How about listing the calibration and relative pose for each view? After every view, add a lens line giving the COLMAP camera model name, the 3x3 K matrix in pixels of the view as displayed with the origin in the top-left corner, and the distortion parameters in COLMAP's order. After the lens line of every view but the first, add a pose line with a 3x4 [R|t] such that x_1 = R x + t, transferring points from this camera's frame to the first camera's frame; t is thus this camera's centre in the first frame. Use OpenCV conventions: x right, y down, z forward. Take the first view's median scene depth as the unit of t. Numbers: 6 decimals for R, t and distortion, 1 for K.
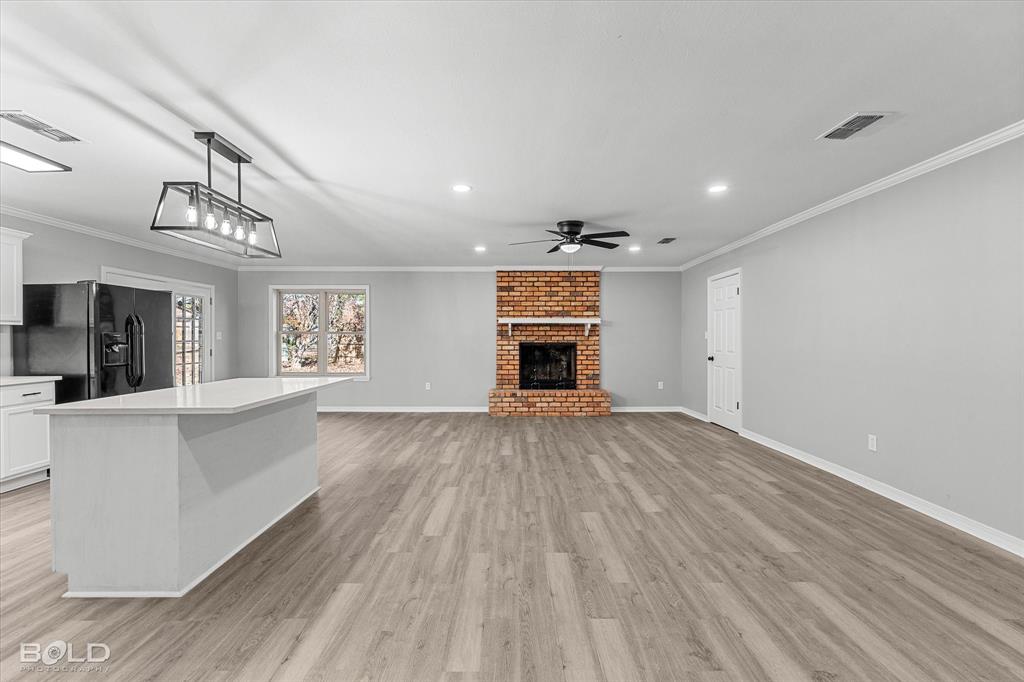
lens RADIAL K [[448.2, 0, 511.4], [0, 448.2, 340.6], [0, 0, 1]] dist [-0.003428, -0.000358]
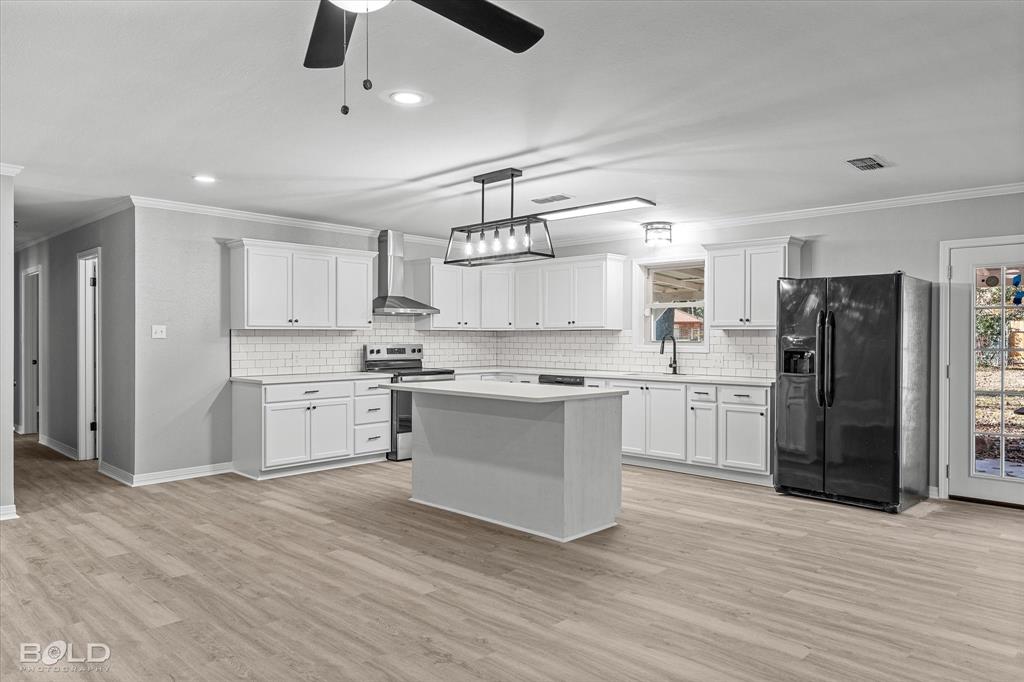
lens RADIAL K [[672.7, 0, 511.7], [0, 672.7, 340.0], [0, 0, 1]] dist [0.000414, 0.000234]
pose [[-0.693291, -0.003070, -0.720651, 0.441544], [-0.008694, 0.999954, 0.004104, -0.012938], [0.720605, 0.009110, -0.693286, 1.701623]]
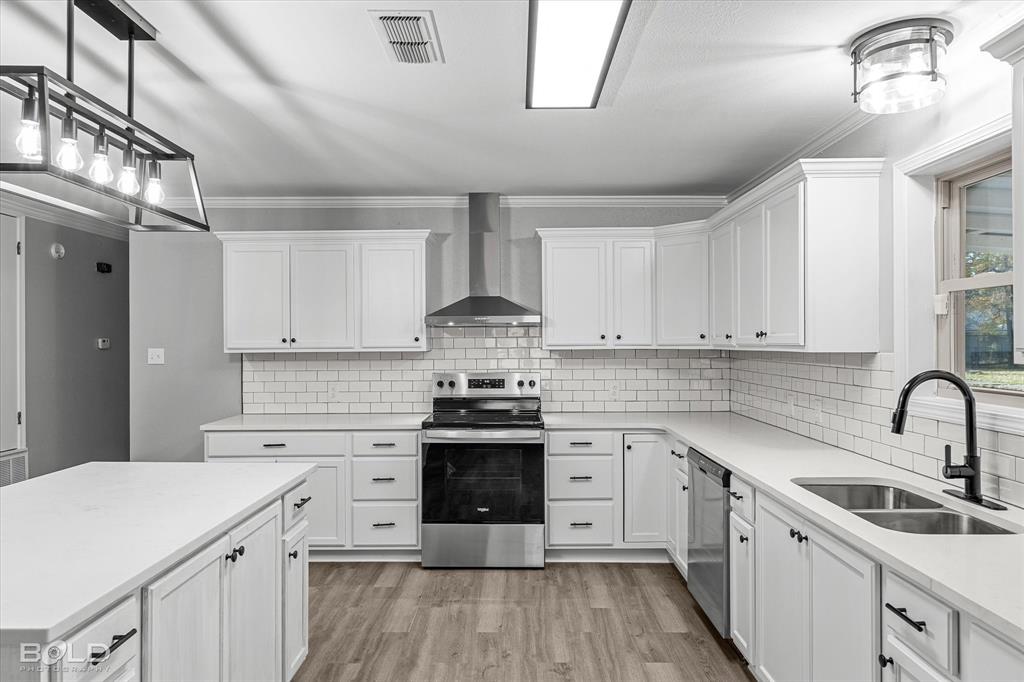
lens RADIAL K [[672.7, 0, 510.9], [0, 672.7, 337.7], [0, 0, 1]] dist [0.000414, 0.000234]
pose [[-0.999980, 0.000356, 0.006338, -0.826578], [0.000357, 1.000000, 0.000191, -0.055265], [-0.006338, 0.000193, -0.999980, 1.319044]]
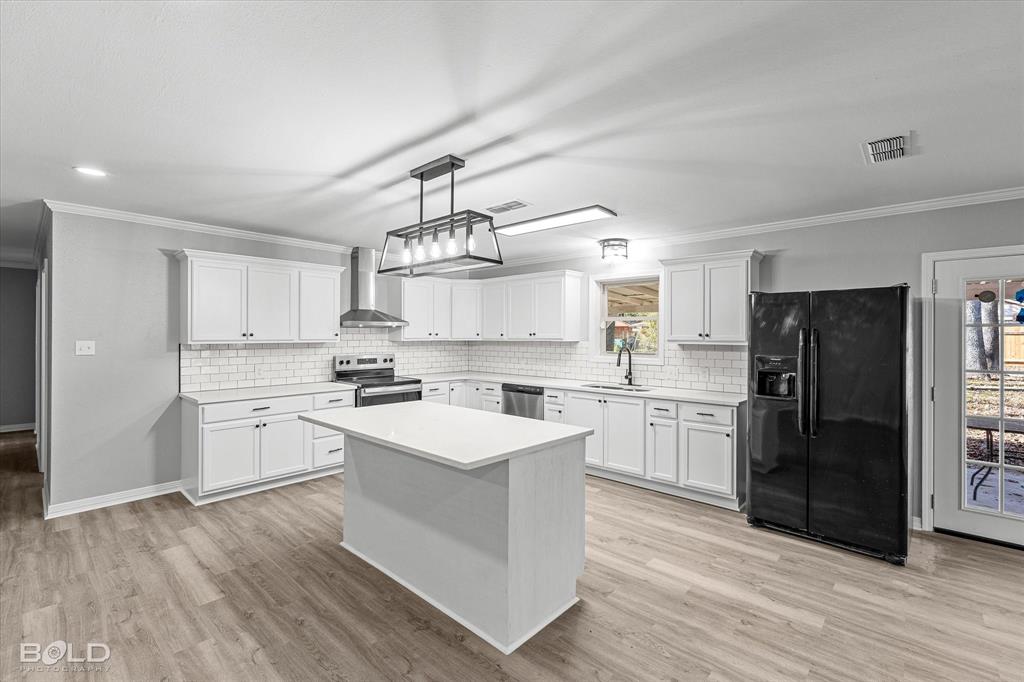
lens RADIAL K [[448.2, 0, 514.0], [0, 448.2, 334.5], [0, 0, 1]] dist [-0.003428, -0.000358]
pose [[-0.672080, -0.008383, -0.740431, -0.030171], [-0.009805, 0.999949, -0.002421, -0.054802], [0.740414, 0.005633, -0.672128, 1.356054]]
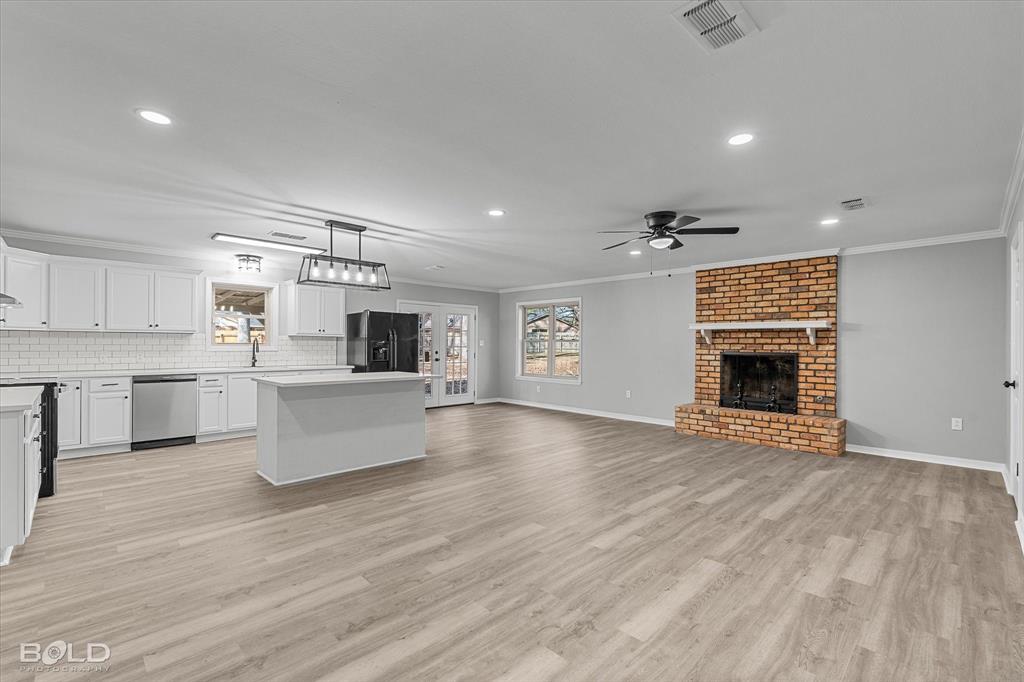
lens RADIAL K [[448.2, 0, 510.9], [0, 448.2, 347.6], [0, 0, 1]] dist [-0.003428, -0.000358]
pose [[0.696401, 0.009461, -0.717591, 0.709919], [-0.010913, 0.999937, 0.002593, -0.003489], [0.717570, 0.006025, 0.696460, 0.236132]]
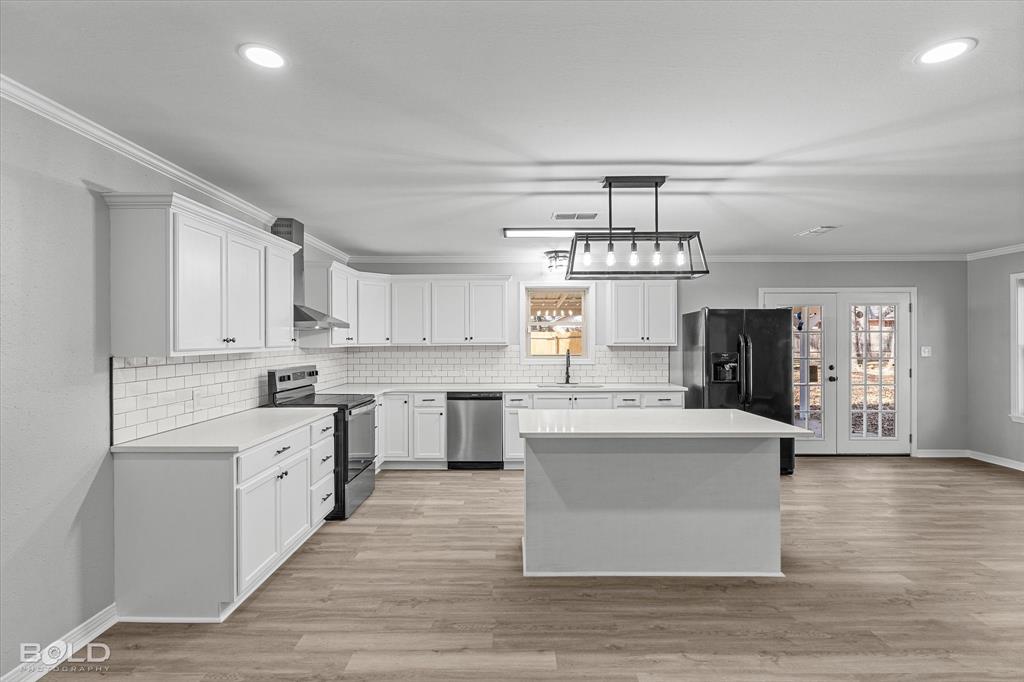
lens RADIAL K [[496.5, 0, 510.7], [0, 496.5, 336.7], [0, 0, 1]] dist [0.000592, -0.001938]
pose [[-0.007360, -0.009633, -0.999927, 0.379144], [-0.003116, 0.999949, -0.009610, -0.049249], [0.999968, 0.003045, -0.007390, 0.557296]]
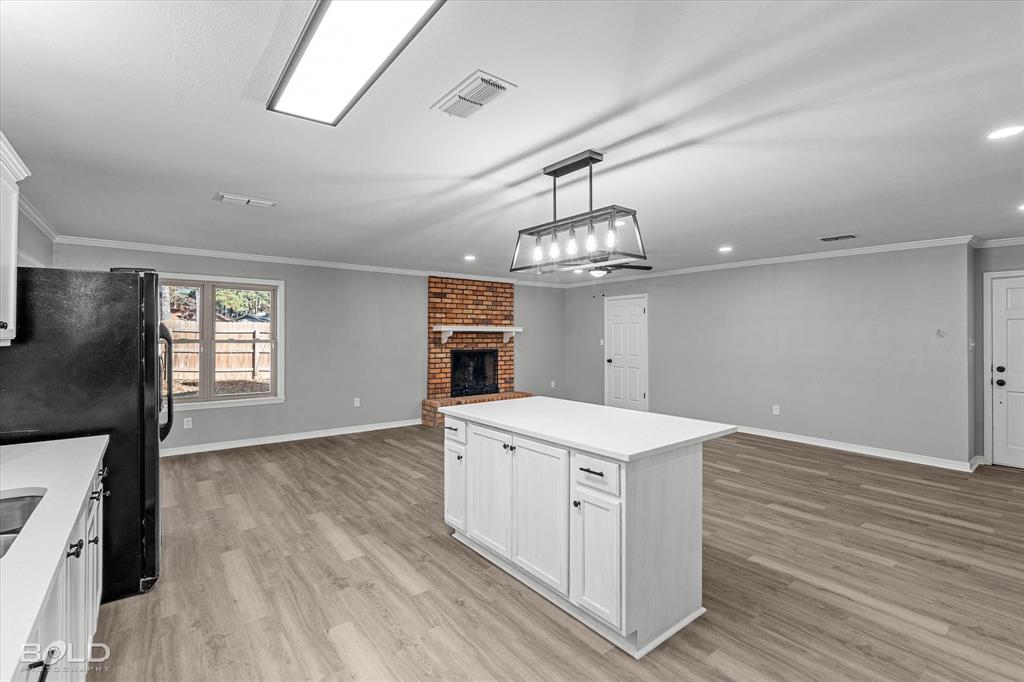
lens RADIAL K [[460.3, 0, 507.4], [0, 460.3, 334.0], [0, 0, 1]] dist [-0.004891, 0.000452]
pose [[0.789864, 0.003256, 0.613274, -1.028422], [0.002241, 0.999964, -0.008194, -0.046071], [-0.613278, 0.007847, 0.789828, 0.239937]]
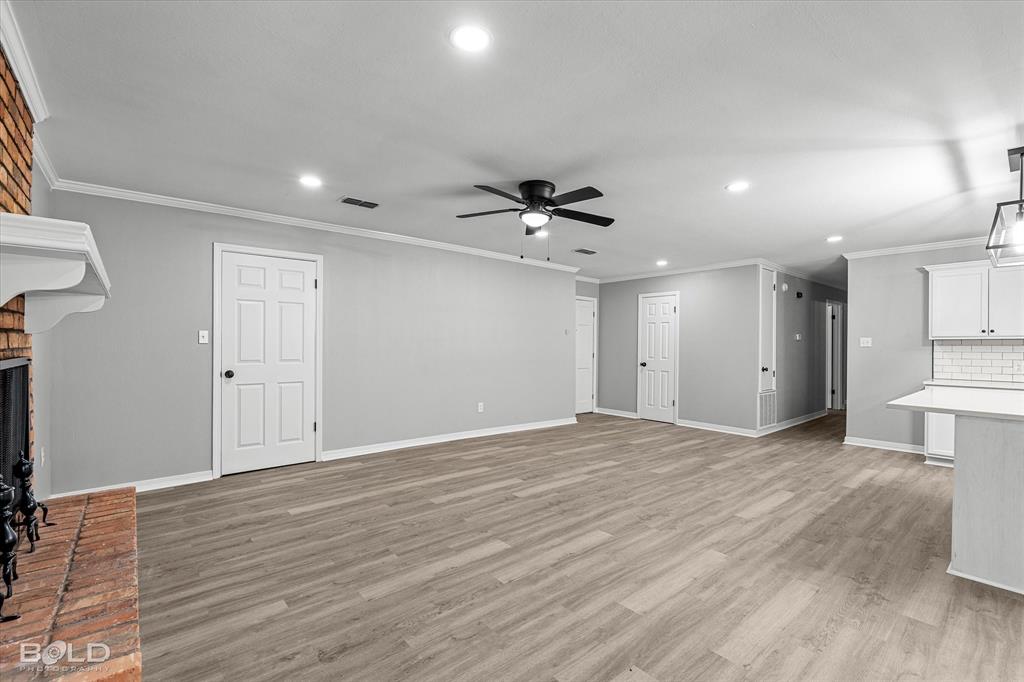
lens RADIAL K [[448.2, 0, 511.9], [0, 448.2, 346.1], [0, 0, 1]] dist [-0.003428, -0.000358]
pose [[-0.644800, -0.010110, 0.764285, -0.510810], [-0.005185, 0.999947, 0.008853, -0.012759], [-0.764334, 0.001745, -0.644818, 1.914259]]
